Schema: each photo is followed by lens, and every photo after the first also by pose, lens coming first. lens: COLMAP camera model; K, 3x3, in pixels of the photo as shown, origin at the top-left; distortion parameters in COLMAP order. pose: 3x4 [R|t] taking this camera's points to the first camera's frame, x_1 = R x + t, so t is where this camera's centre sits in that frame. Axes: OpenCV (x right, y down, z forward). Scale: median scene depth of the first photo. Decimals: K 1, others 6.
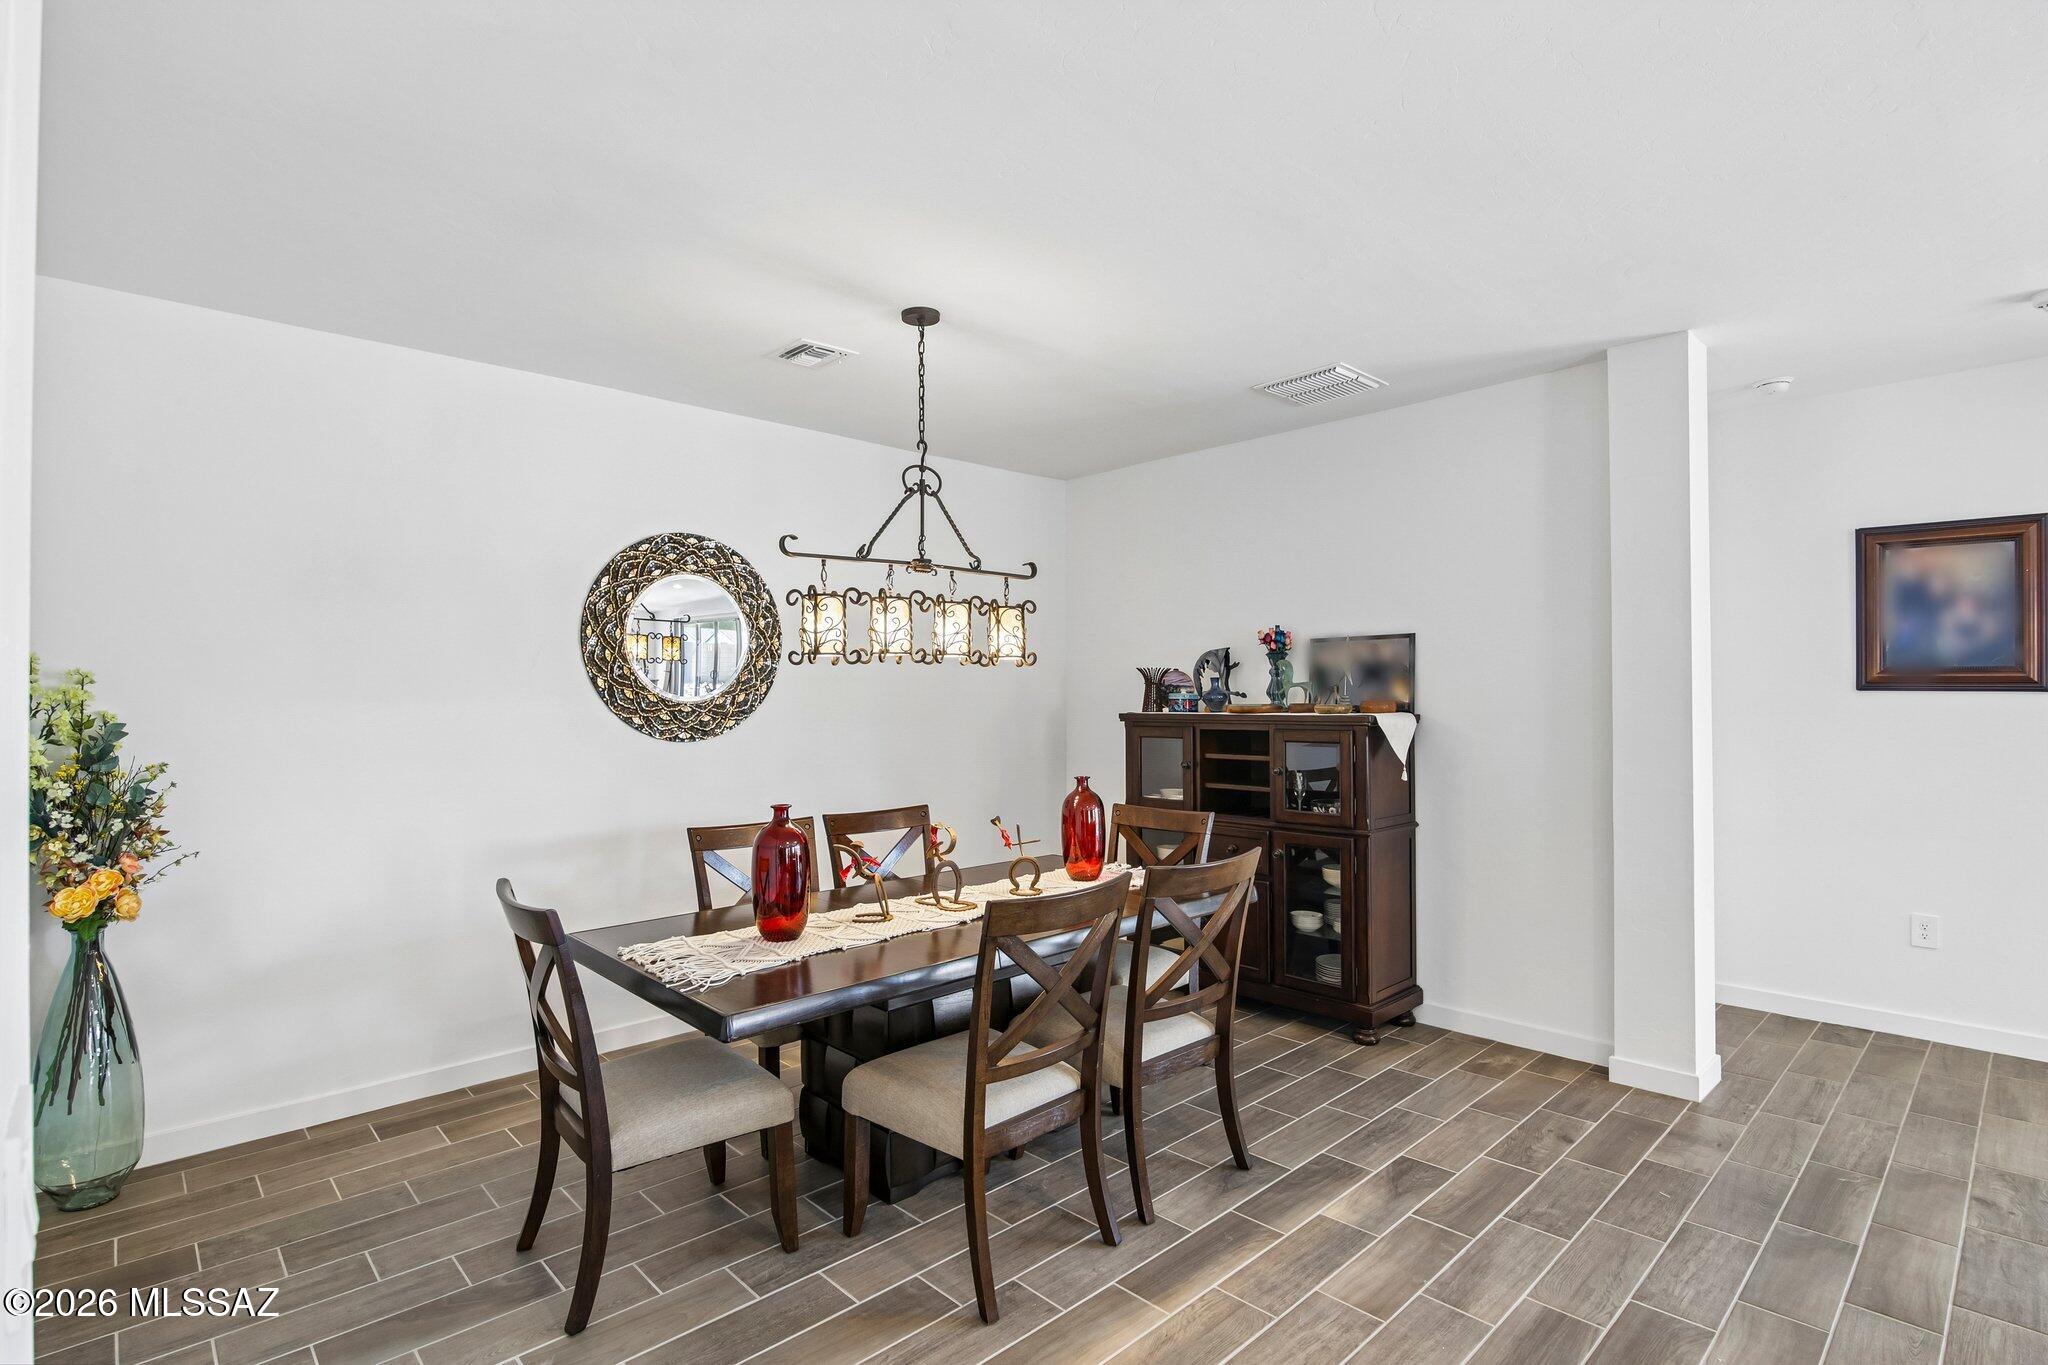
lens RADIAL K [[994.7, 0, 1017.0], [0, 994.7, 681.7], [0, 0, 1]] dist [-0.009255, -0.000521]
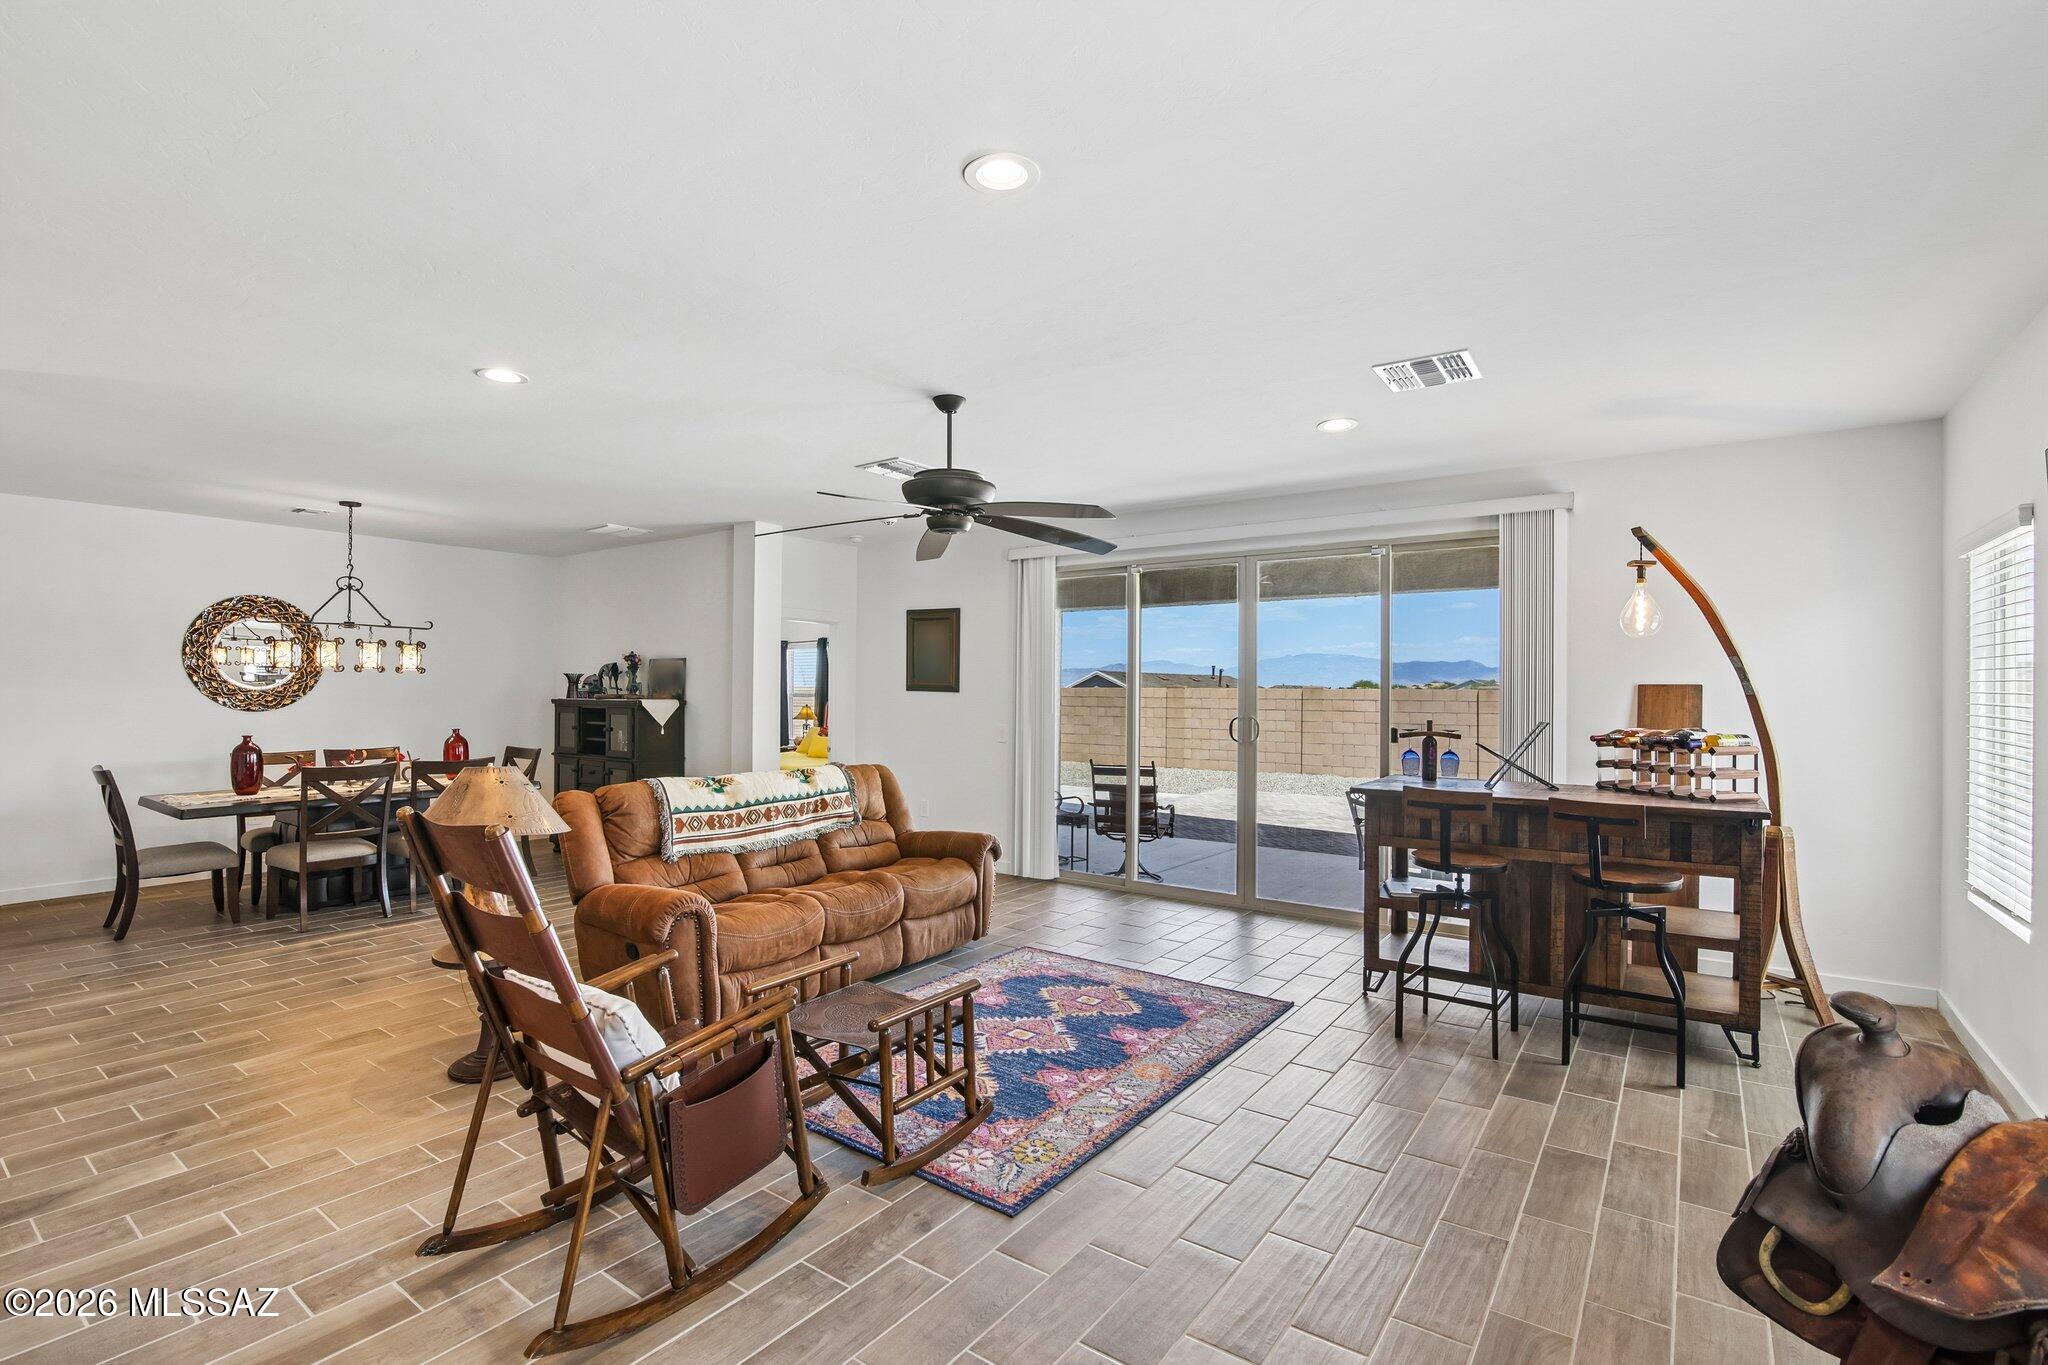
lens RADIAL K [[946.9, 0, 1026.7], [0, 946.9, 687.8], [0, 0, 1]] dist [-0.015379, 0.000368]
pose [[0.982297, 0.012343, 0.186925, 0.805756], [-0.014753, 0.999825, 0.011505, -0.025299], [-0.186750, -0.014059, 0.982307, -1.032681]]
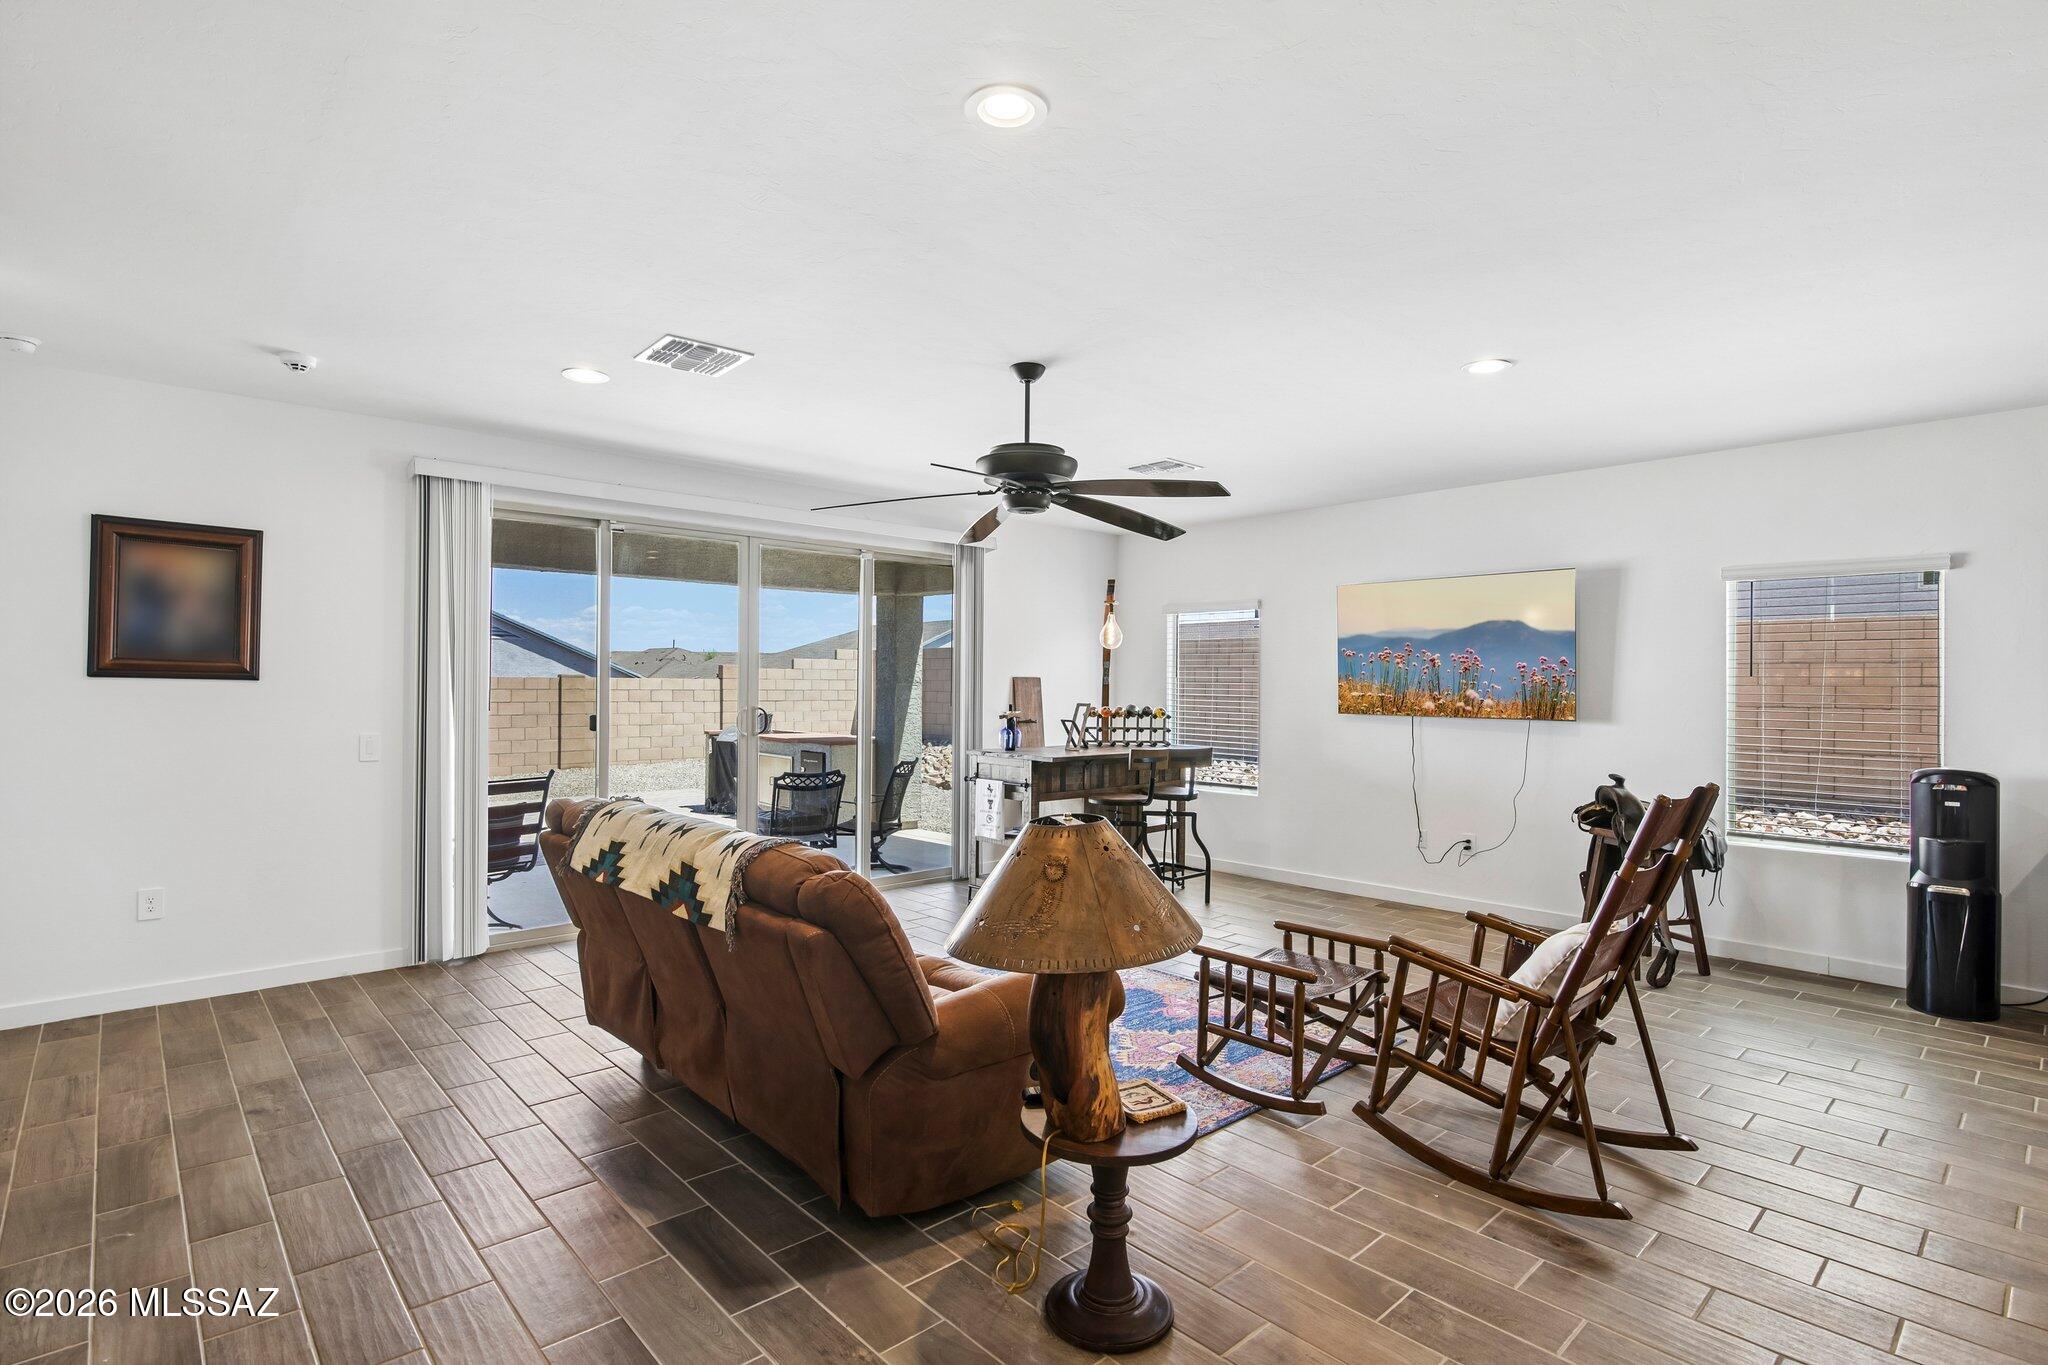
lens RADIAL K [[994.7, 0, 1021.5], [0, 994.7, 688.7], [0, 0, 1]] dist [-0.009255, -0.000521]
pose [[0.019613, 0.003956, 0.999800, -0.133813], [-0.023311, 0.999722, -0.003498, 0.002251], [-0.999536, -0.023238, 0.019700, 0.048227]]
